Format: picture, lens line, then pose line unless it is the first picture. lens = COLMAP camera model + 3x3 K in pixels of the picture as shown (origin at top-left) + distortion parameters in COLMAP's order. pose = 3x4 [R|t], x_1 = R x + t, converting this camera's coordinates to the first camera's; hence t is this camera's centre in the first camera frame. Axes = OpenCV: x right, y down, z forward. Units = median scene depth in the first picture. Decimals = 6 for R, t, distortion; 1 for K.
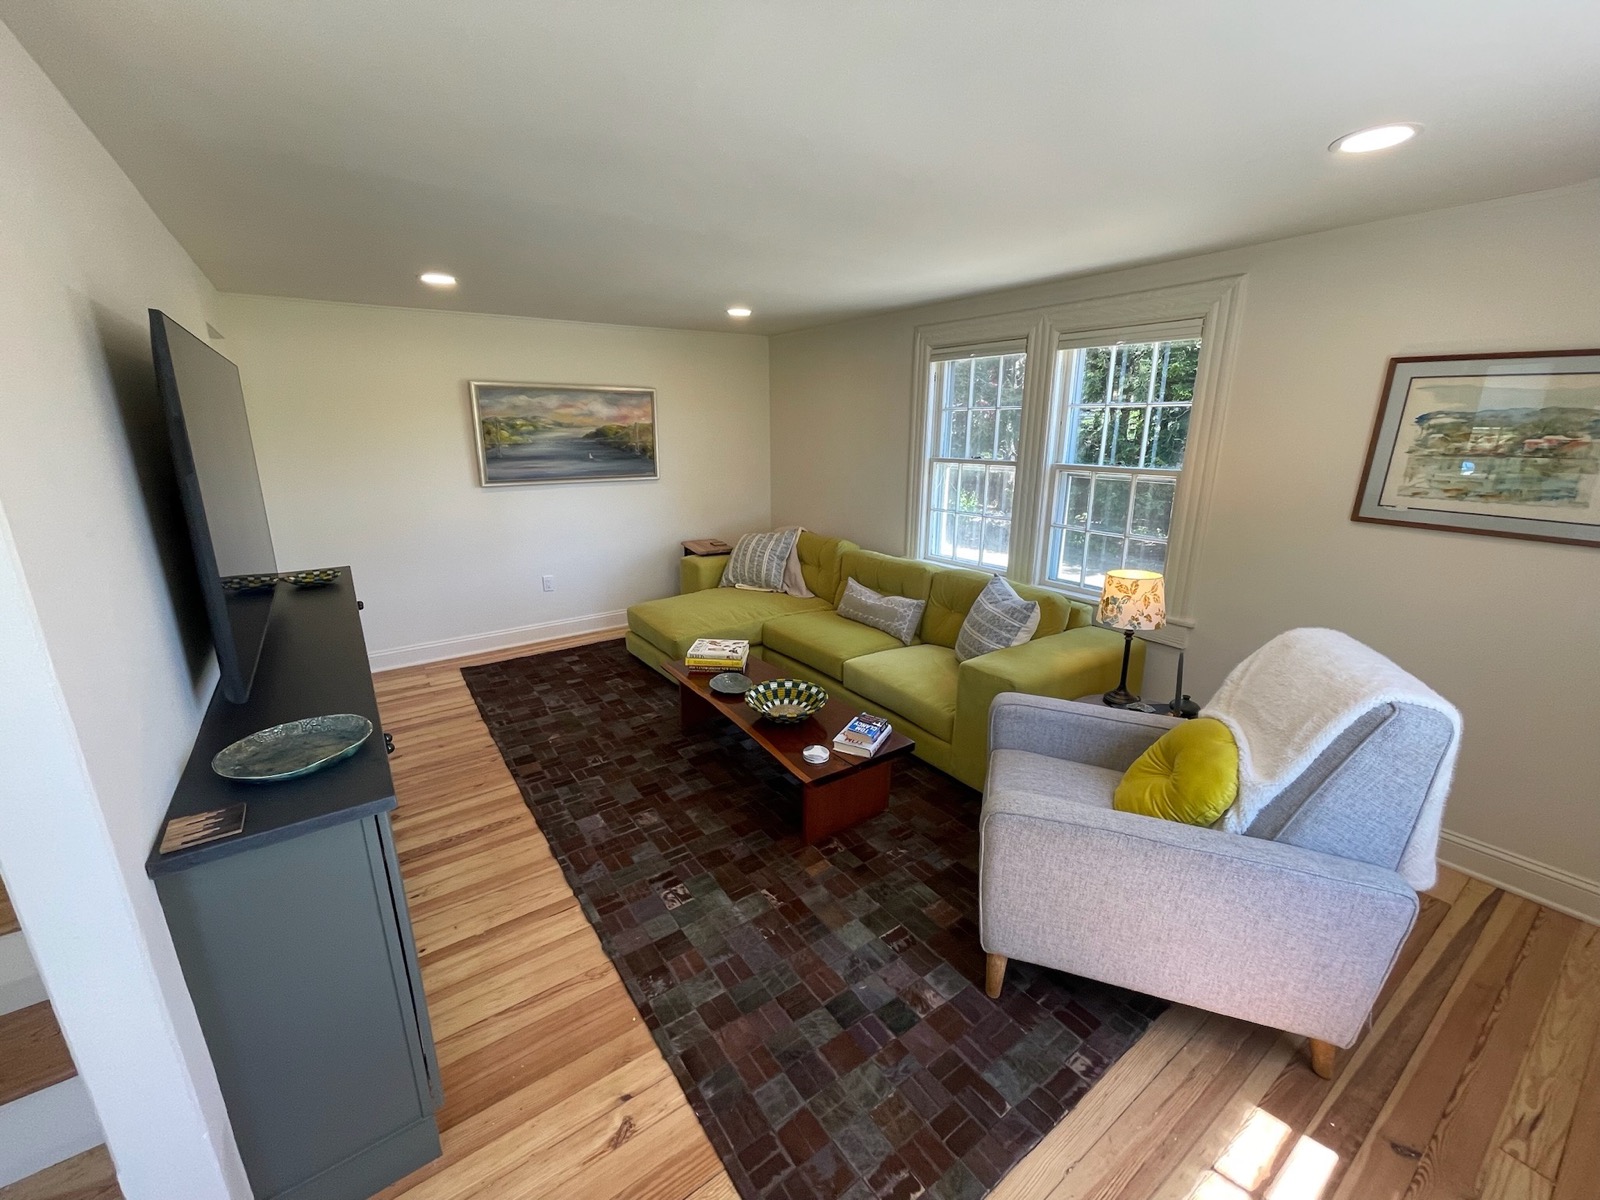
lens RADIAL K [[649.6, 0, 796.5], [0, 649.6, 599.1], [0, 0, 1]] dist [-0.015080, 0.006778]
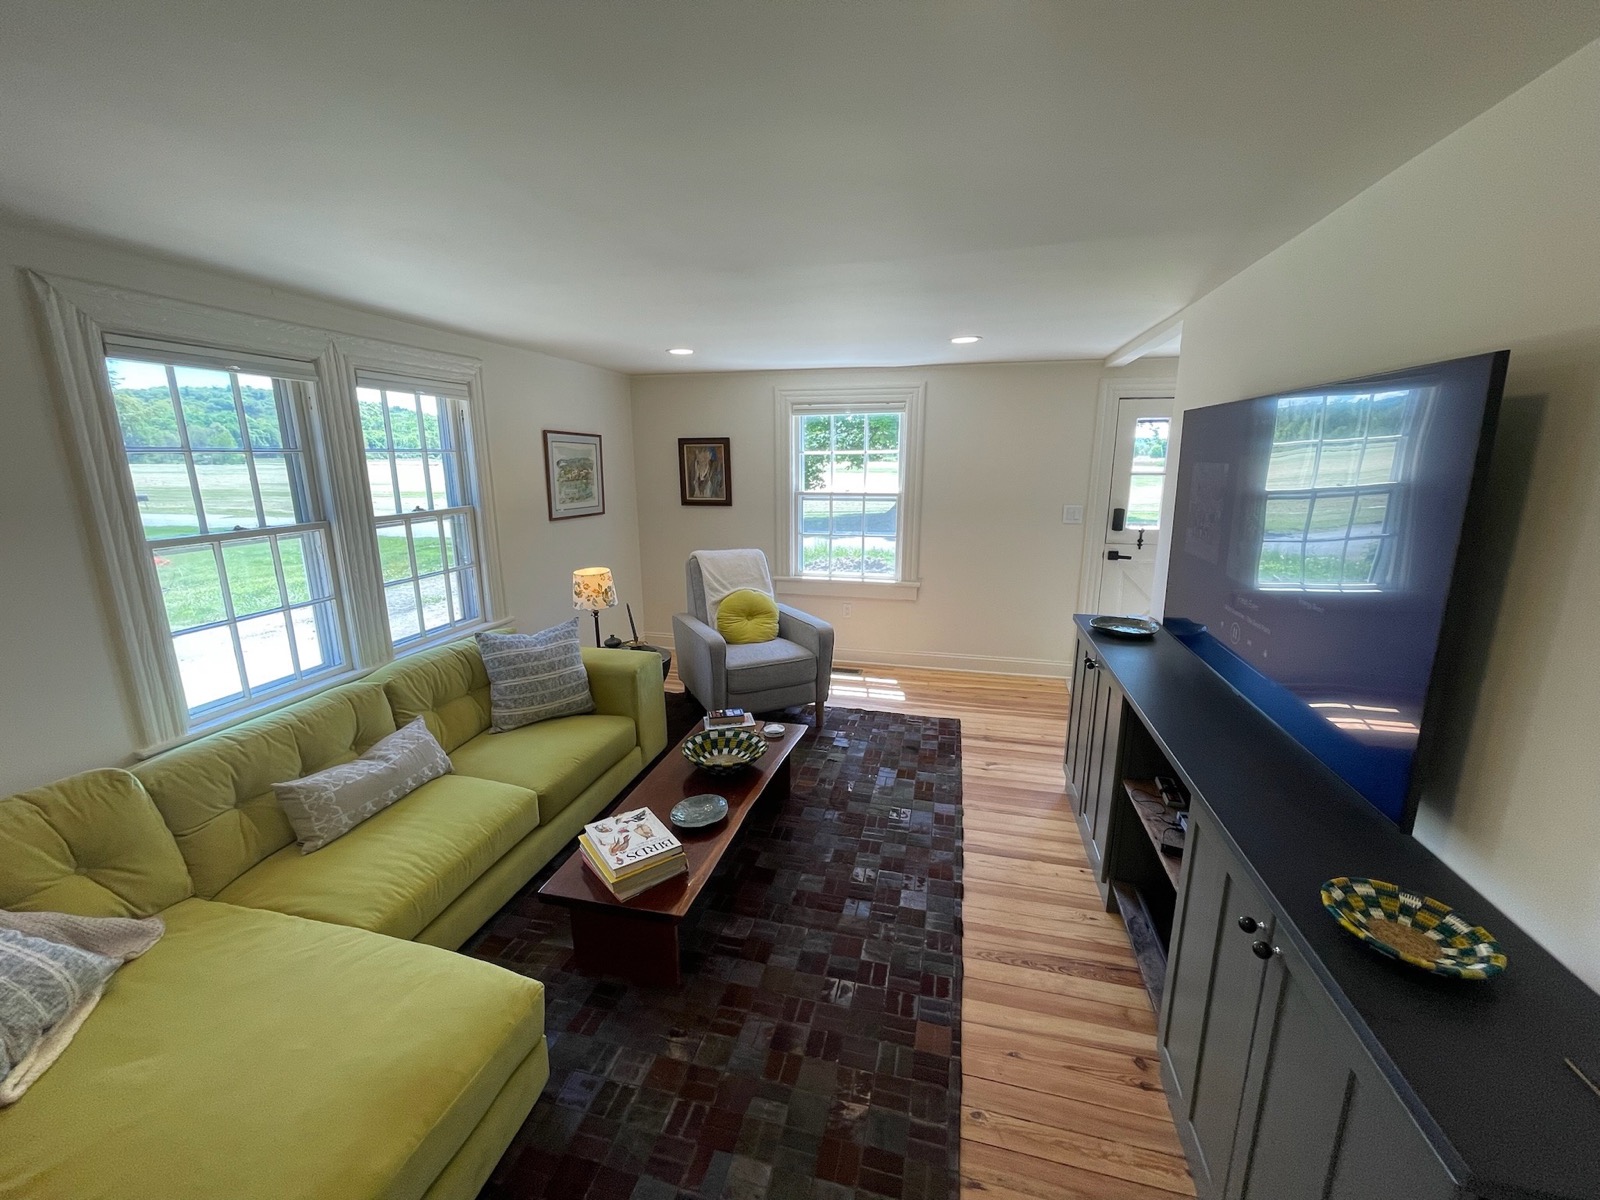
lens RADIAL K [[639.1, 0, 800.0], [0, 639.1, 600.0], [0, 0, 1]] dist [0.001108, 0.000113]
pose [[-0.654182, -0.160347, 0.739145, -0.904793], [0.208453, 0.901195, 0.379993, -0.460338], [-0.727045, 0.402661, -0.556121, 1.612229]]
